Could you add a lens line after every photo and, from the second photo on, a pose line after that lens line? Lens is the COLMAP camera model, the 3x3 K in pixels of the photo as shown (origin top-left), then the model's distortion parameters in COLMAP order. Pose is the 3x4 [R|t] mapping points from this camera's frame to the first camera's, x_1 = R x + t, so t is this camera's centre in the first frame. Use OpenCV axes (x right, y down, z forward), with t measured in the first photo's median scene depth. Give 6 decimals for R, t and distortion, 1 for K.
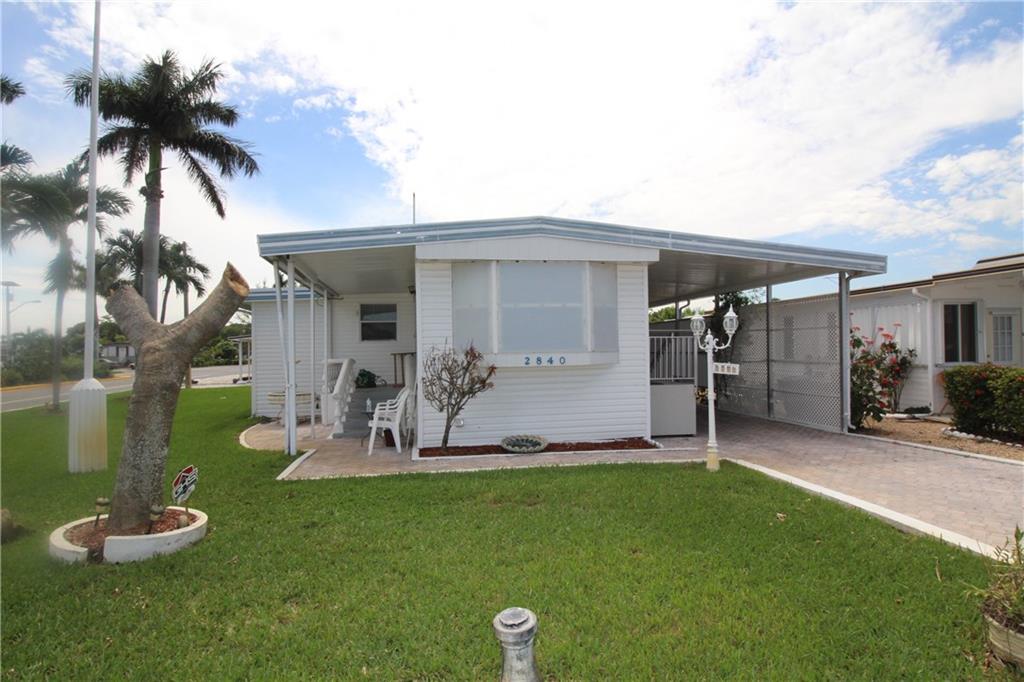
lens RADIAL K [[553.0, 0, 509.9], [0, 553.0, 344.3], [0, 0, 1]] dist [0.000553, -0.008273]
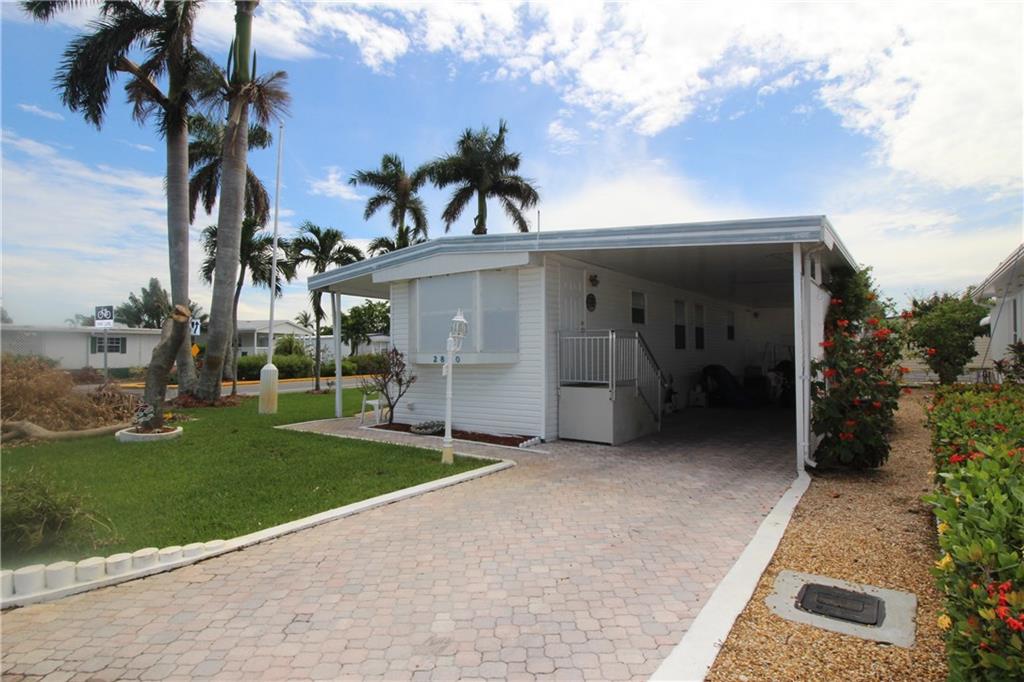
lens RADIAL K [[553.0, 0, 510.6], [0, 553.0, 350.1], [0, 0, 1]] dist [0.000553, -0.008273]
pose [[0.693029, 0.008254, -0.720862, 0.458739], [0.005091, 0.999853, 0.016343, -0.003982], [0.720892, -0.014996, 0.692885, 0.127407]]
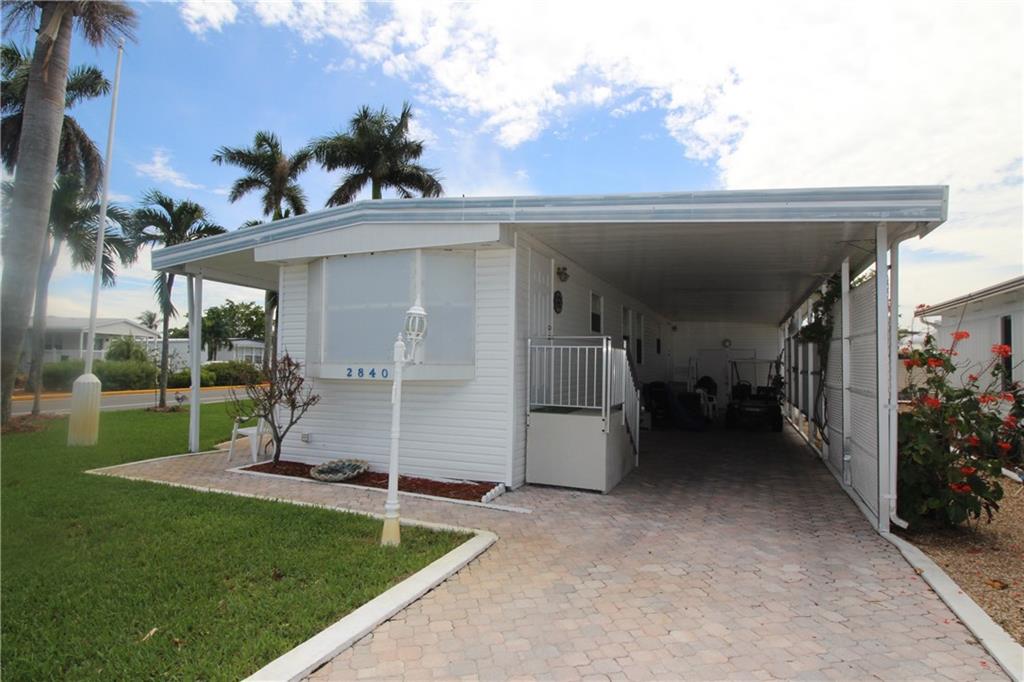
lens RADIAL K [[553.0, 0, 512.1], [0, 553.0, 346.0], [0, 0, 1]] dist [0.000553, -0.008273]
pose [[0.836654, 0.008777, -0.547661, 0.318220], [-0.017709, 0.999782, -0.011030, -0.002518], [0.547445, 0.018927, 0.836628, 0.192210]]
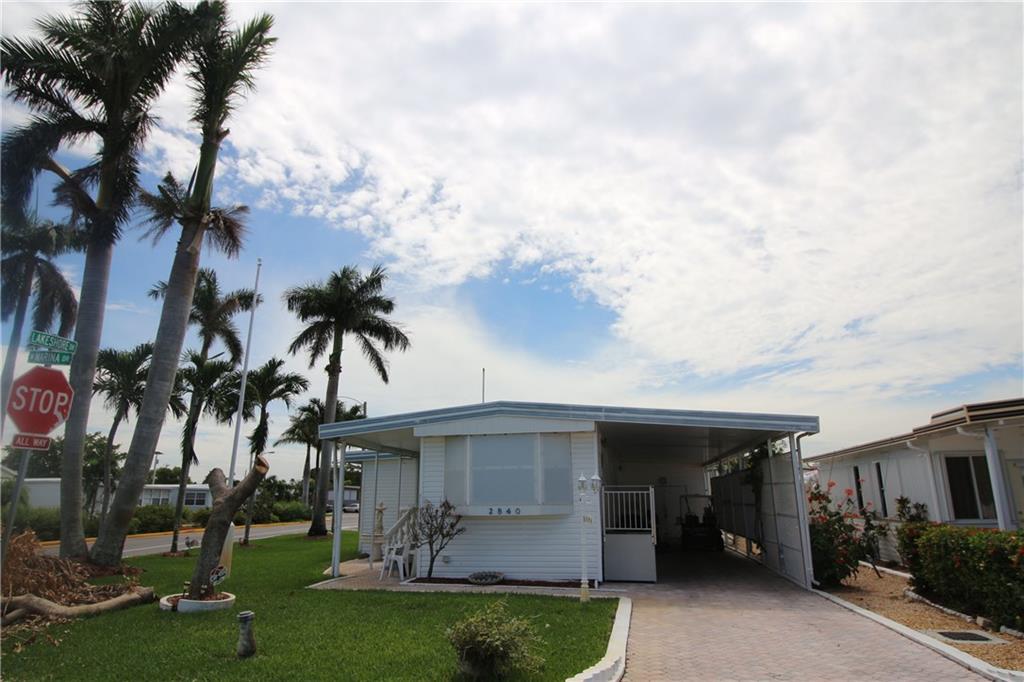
lens RADIAL K [[618.3, 0, 514.7], [0, 618.3, 340.6], [0, 0, 1]] dist [-0.000304, -0.005173]
pose [[0.932568, -0.081341, -0.351711, 0.286611], [-0.002310, 0.972919, -0.231135, -0.011316], [0.360987, 0.216361, 0.907125, -0.181178]]
